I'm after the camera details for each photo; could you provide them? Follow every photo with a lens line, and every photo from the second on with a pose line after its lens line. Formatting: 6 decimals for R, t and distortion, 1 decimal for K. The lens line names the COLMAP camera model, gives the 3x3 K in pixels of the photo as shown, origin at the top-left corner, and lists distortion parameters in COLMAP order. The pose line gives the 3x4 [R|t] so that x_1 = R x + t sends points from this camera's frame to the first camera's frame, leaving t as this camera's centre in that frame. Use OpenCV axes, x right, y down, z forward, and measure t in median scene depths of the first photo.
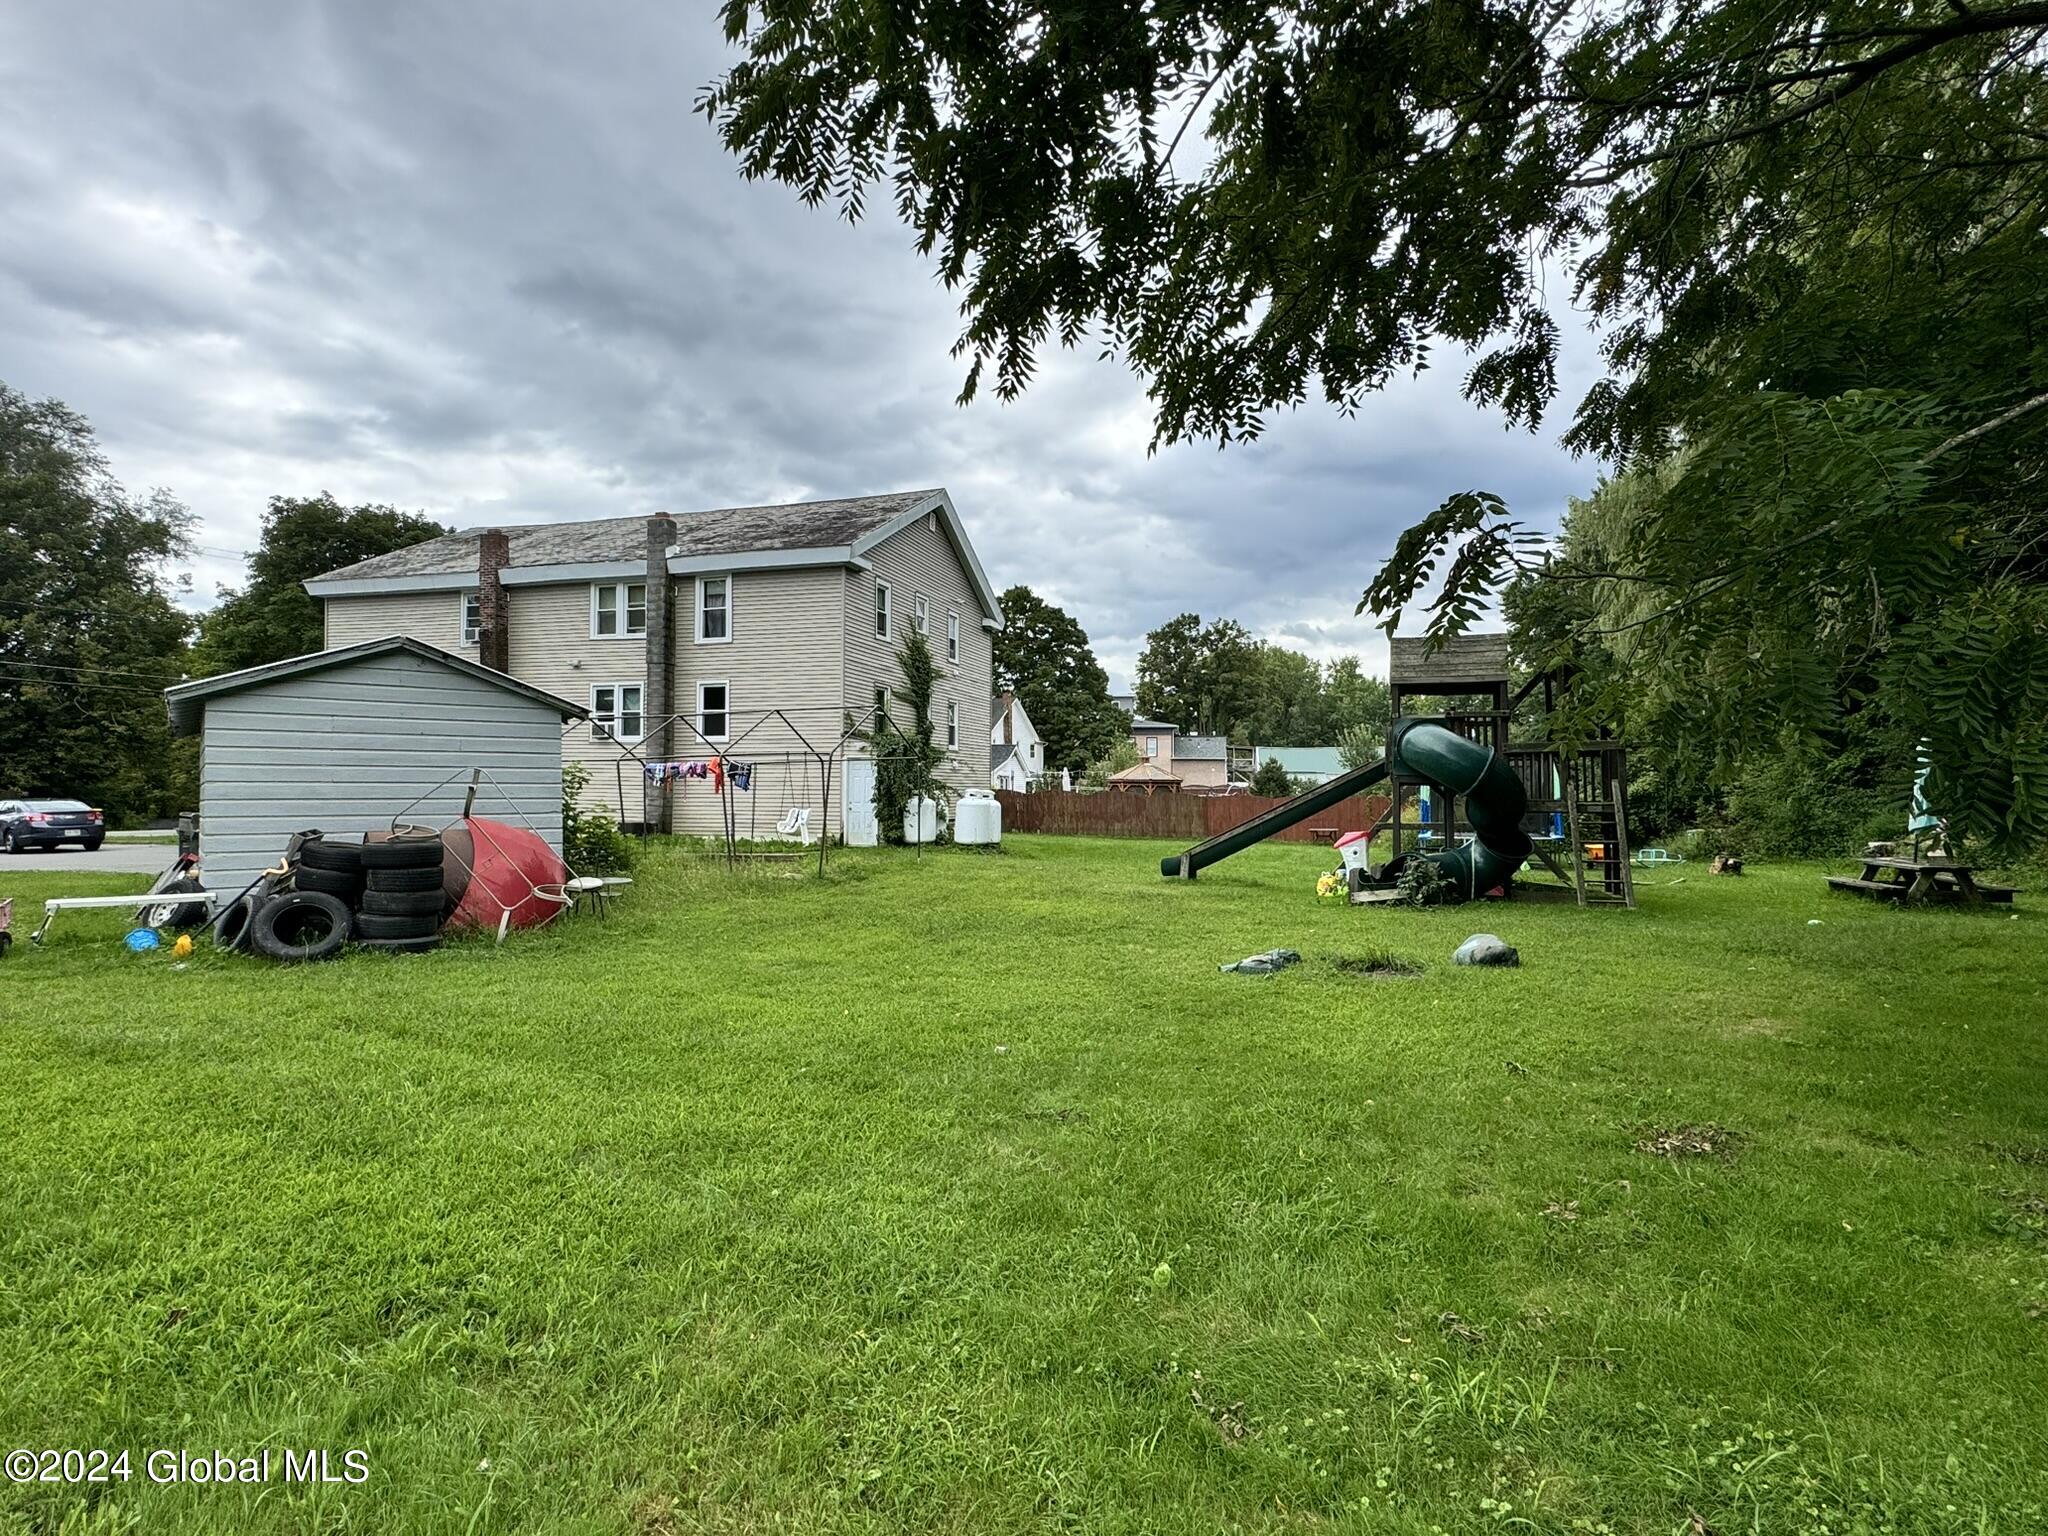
lens RADIAL K [[986.4, 0, 1025.0], [0, 986.4, 757.1], [0, 0, 1]] dist [-0.000403, -0.000003]
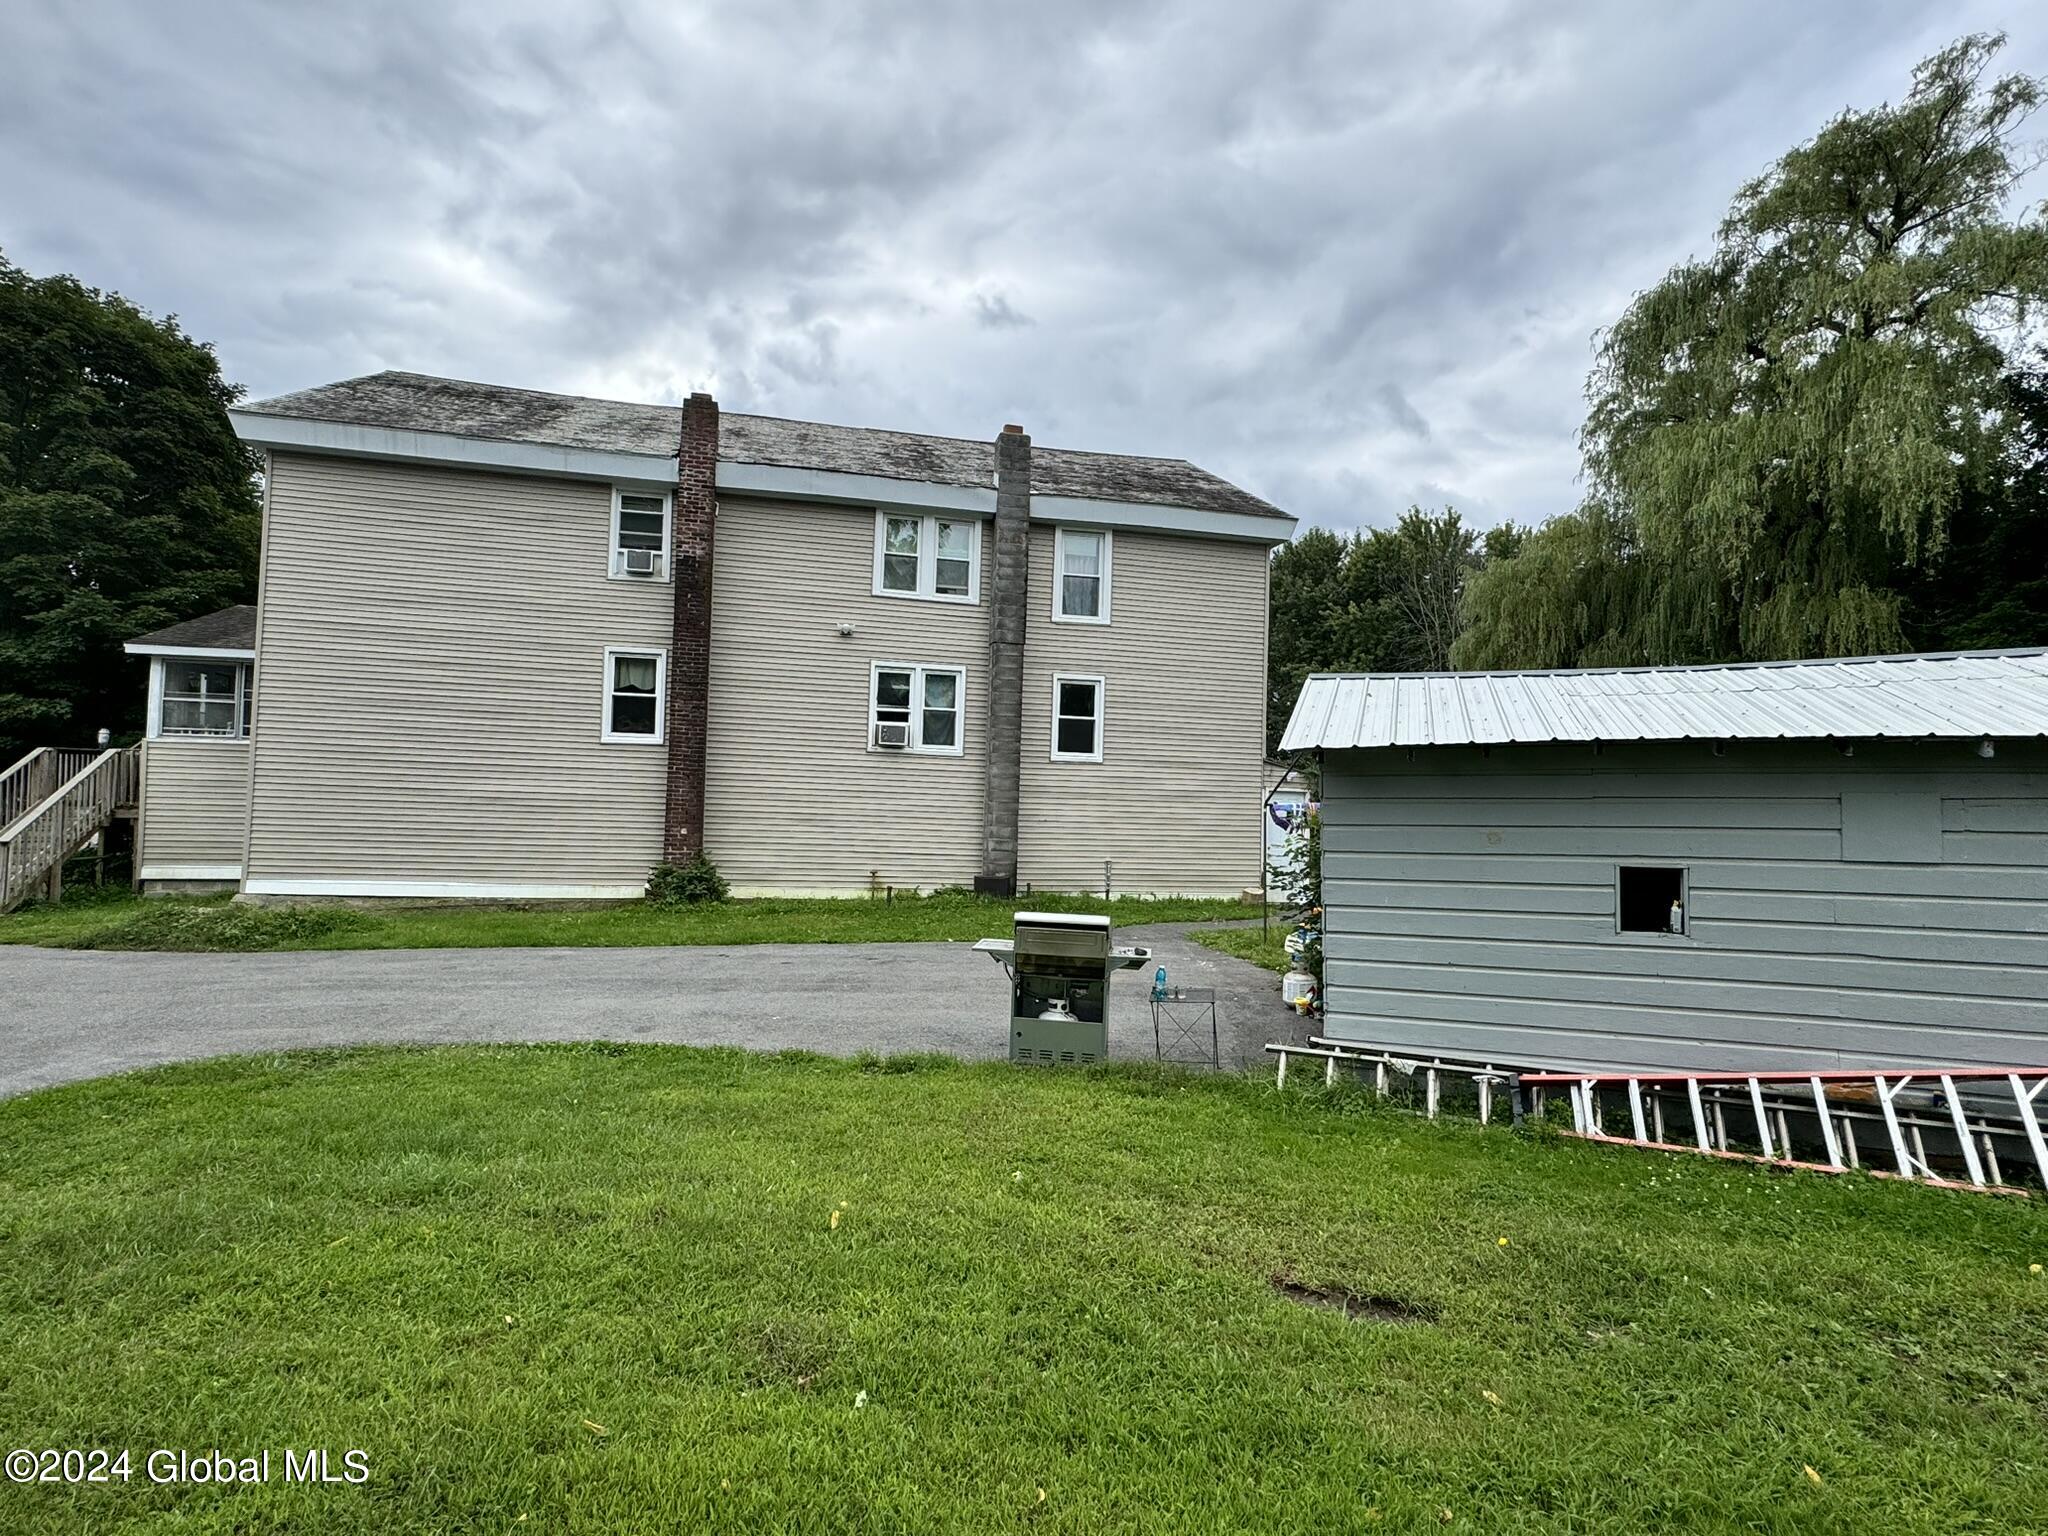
lens RADIAL K [[1055.6, 0, 1013.0], [0, 1055.6, 776.1], [0, 0, 1]] dist [-0.012057, 0.002147]
pose [[0.862975, 0.035307, 0.504012, -0.715428], [-0.035813, 0.999321, -0.008685, 0.003828], [-0.503976, -0.010555, 0.863653, 0.350092]]
